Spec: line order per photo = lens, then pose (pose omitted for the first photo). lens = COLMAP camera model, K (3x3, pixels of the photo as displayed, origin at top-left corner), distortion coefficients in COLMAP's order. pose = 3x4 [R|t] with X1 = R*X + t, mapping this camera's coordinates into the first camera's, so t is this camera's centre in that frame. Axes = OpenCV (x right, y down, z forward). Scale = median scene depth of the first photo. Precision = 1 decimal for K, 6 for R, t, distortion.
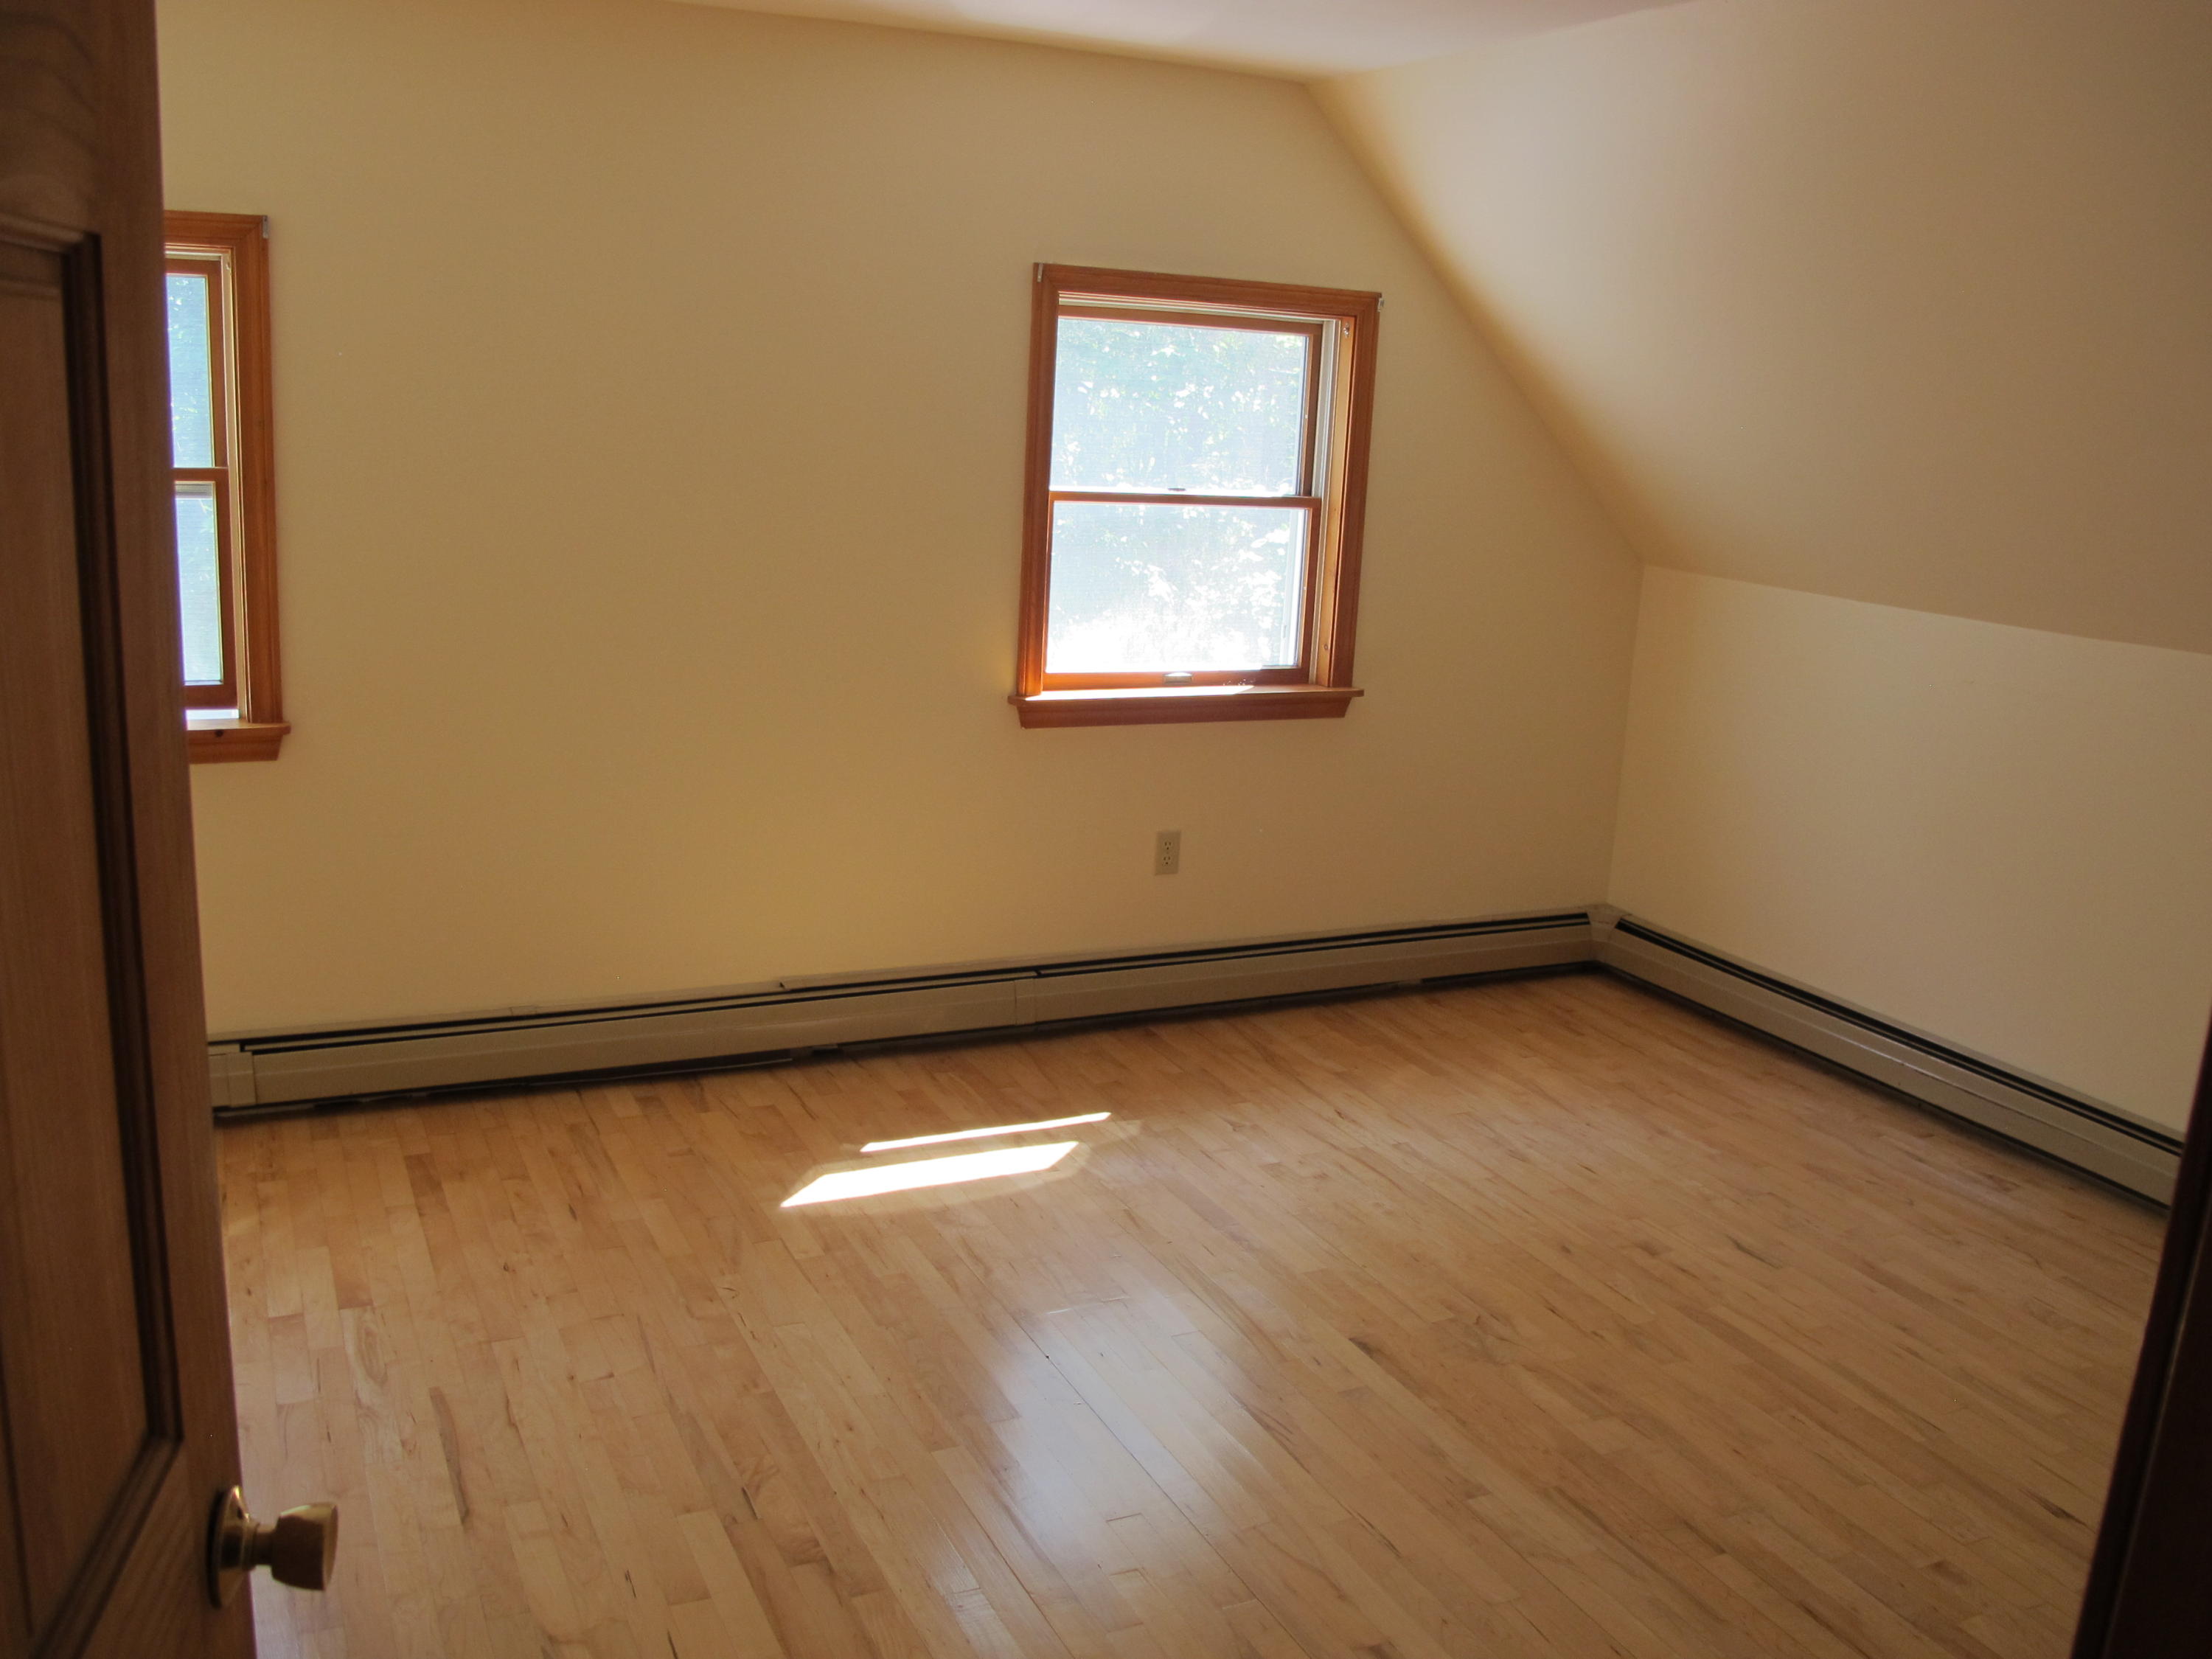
lens RADIAL K [[1847.6, 0, 1106.0], [0, 1847.6, 829.5], [0, 0, 1]] dist [-0.119172, 0.056413]
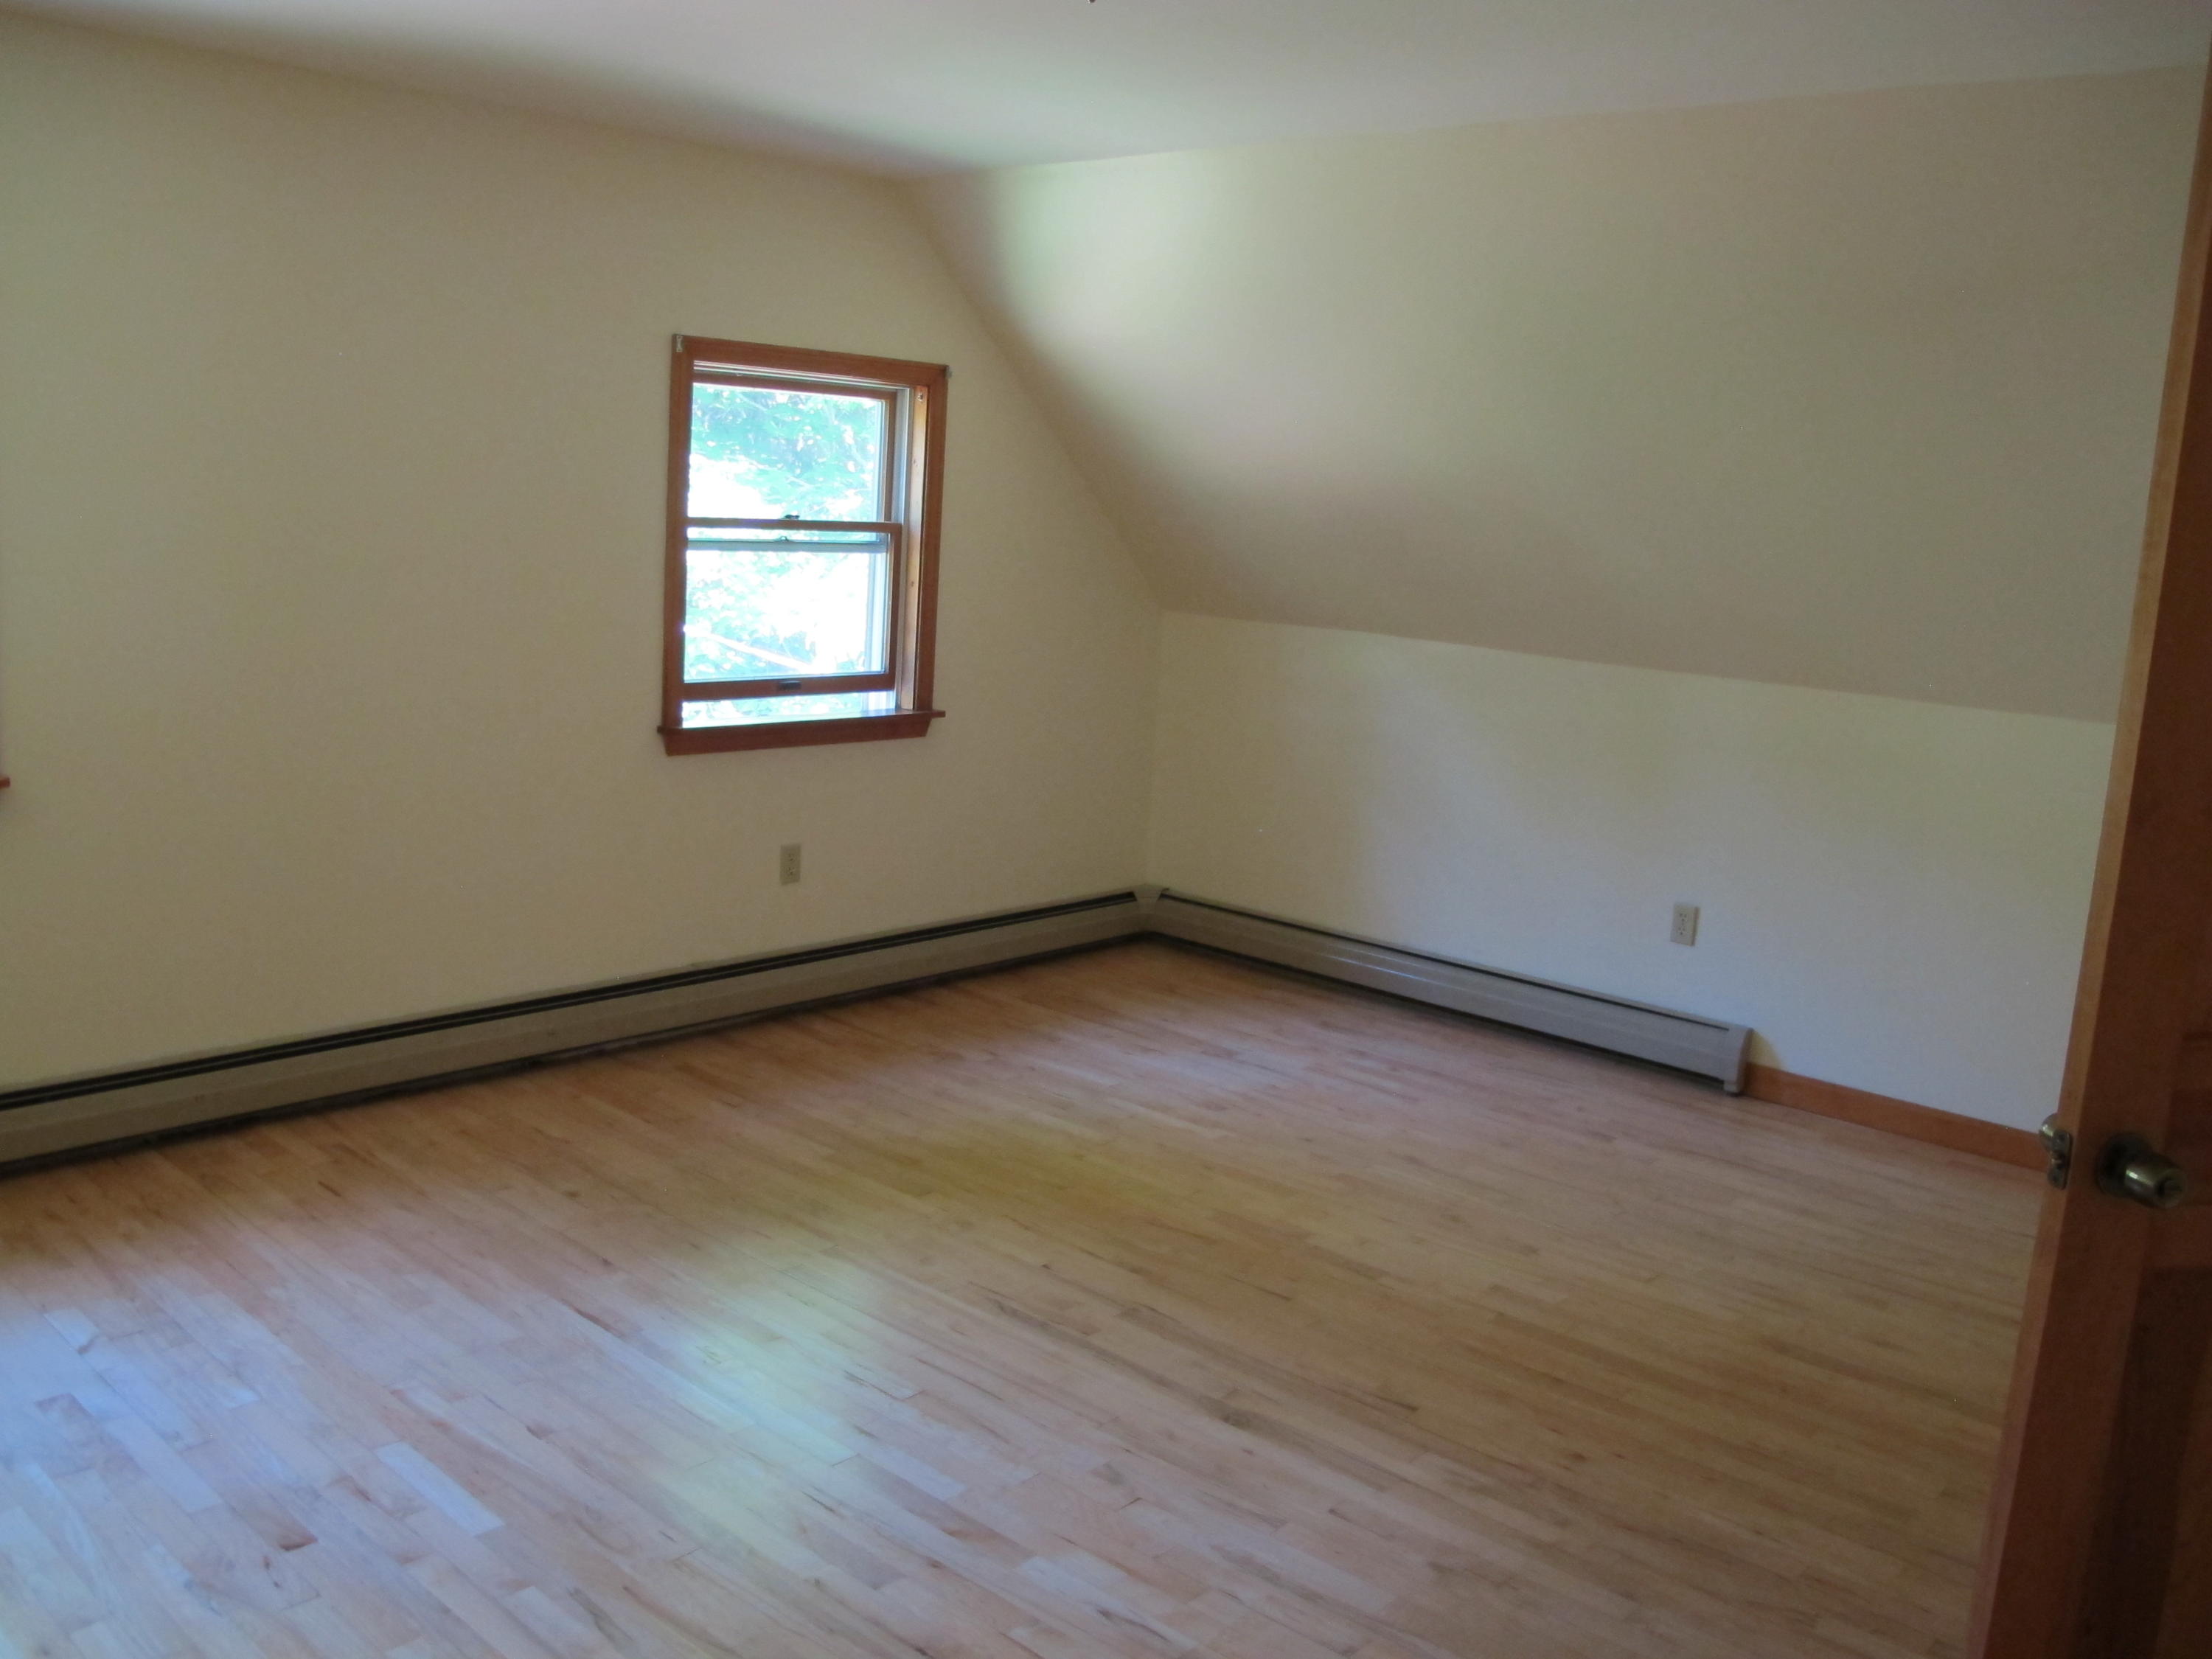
lens RADIAL K [[1847.6, 0, 1106.0], [0, 1847.6, 829.5], [0, 0, 1]] dist [-0.119172, 0.056413]
pose [[0.925542, -0.056624, 0.374387, -0.206640], [0.064312, 0.997897, -0.008062, 0.013532], [-0.373143, 0.031539, 0.927237, -0.098970]]
